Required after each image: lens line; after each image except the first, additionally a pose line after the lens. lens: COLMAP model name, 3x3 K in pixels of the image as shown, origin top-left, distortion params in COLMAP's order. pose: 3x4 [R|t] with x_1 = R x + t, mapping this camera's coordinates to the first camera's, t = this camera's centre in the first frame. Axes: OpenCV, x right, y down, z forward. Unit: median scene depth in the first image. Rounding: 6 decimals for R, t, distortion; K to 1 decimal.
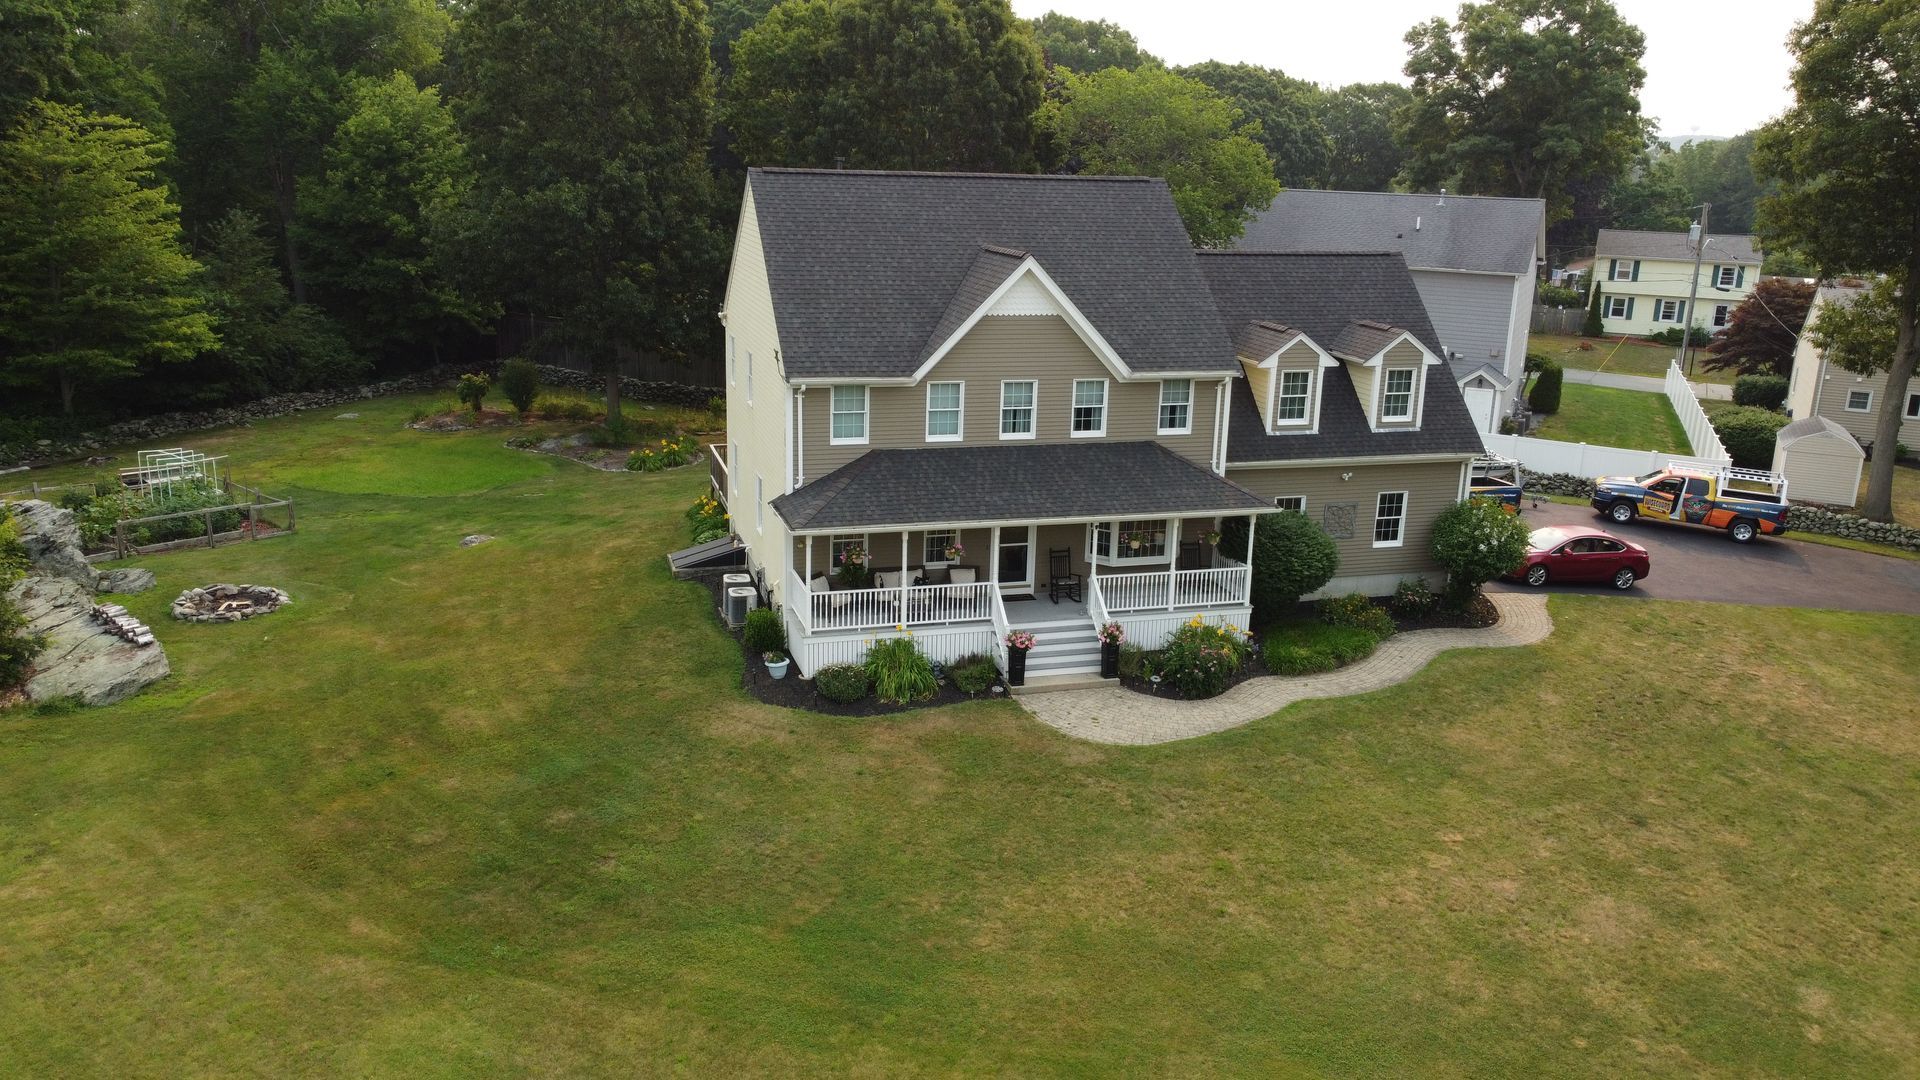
lens RADIAL K [[1460.7, 0, 960.0], [0, 1460.7, 540.0], [0, 0, 1]] dist [0.002520, -0.004244]
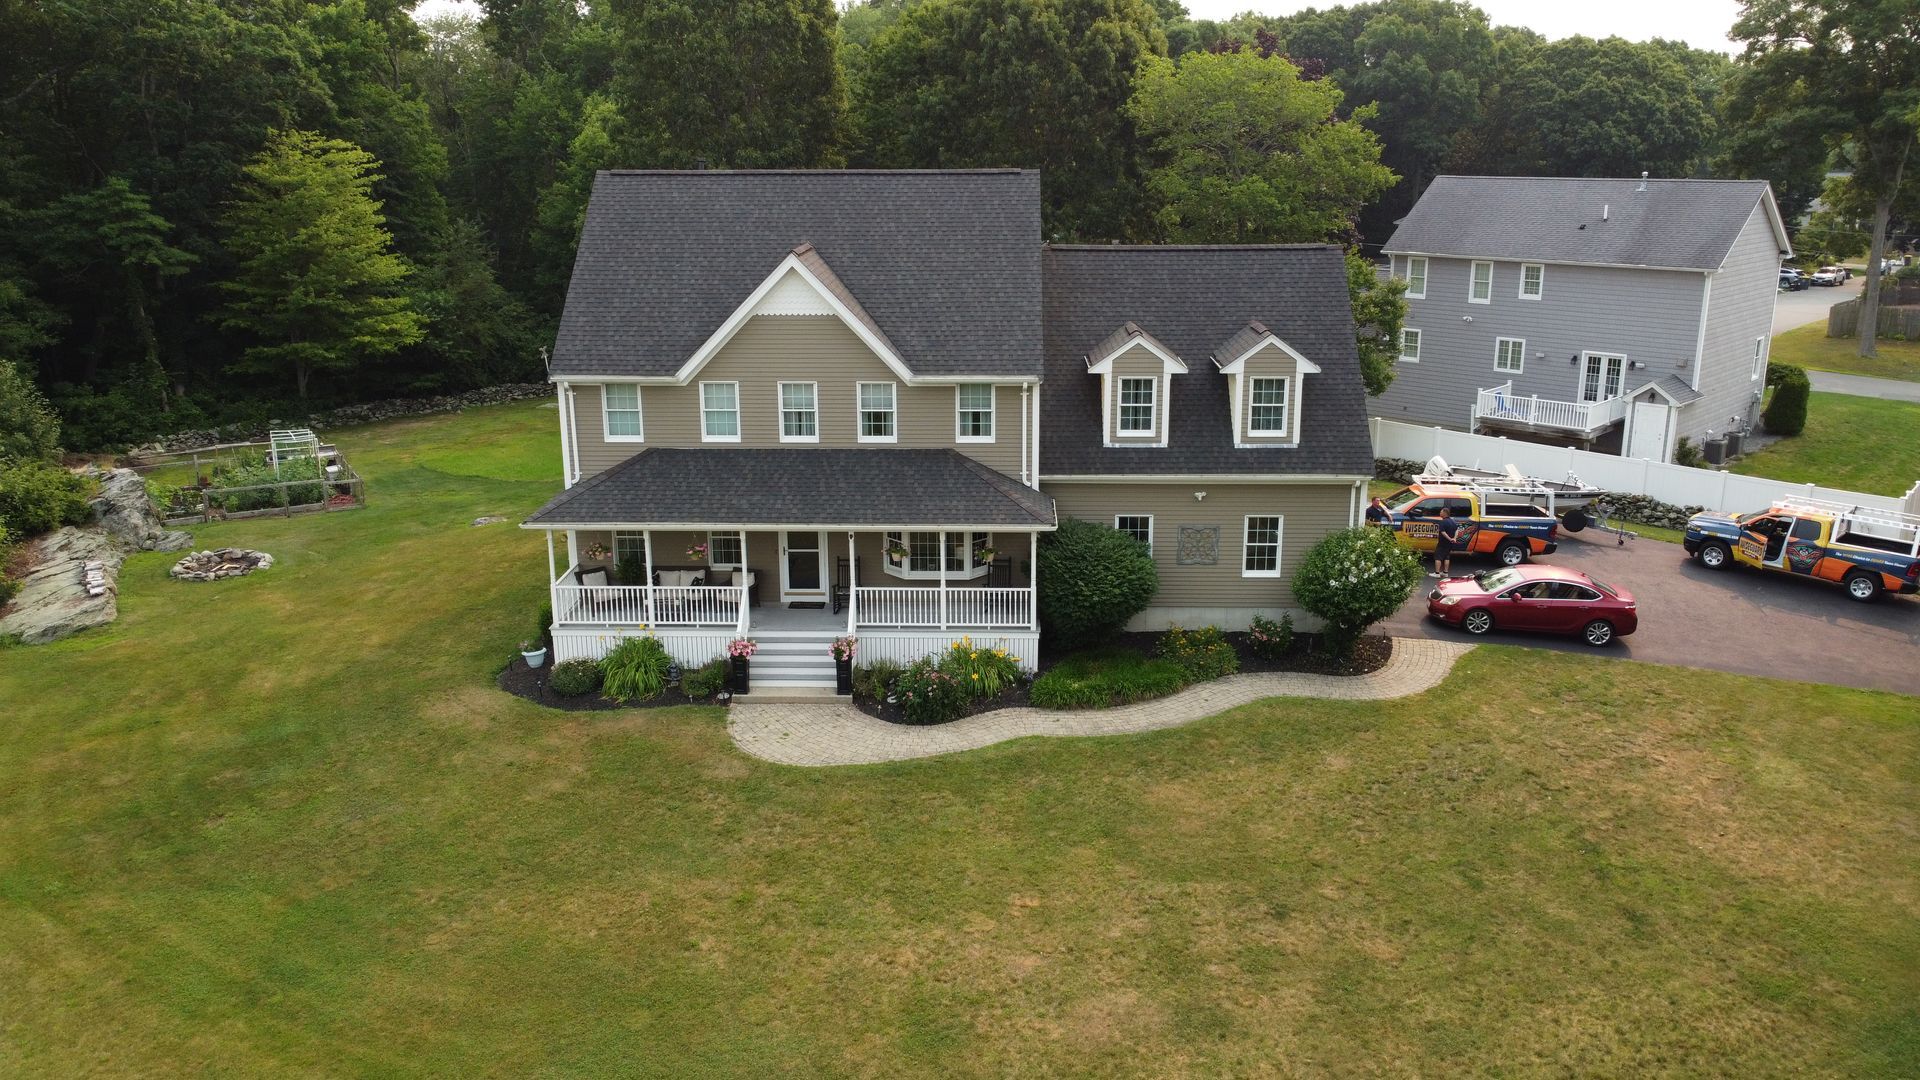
lens RADIAL K [[1460.7, 0, 960.0], [0, 1460.7, 540.0], [0, 0, 1]] dist [0.002520, -0.004244]
pose [[0.947353, 0.052133, -0.315918, 0.436239], [-0.052355, 0.998598, 0.007791, -0.016604], [0.315881, 0.009160, 0.948754, 0.107345]]
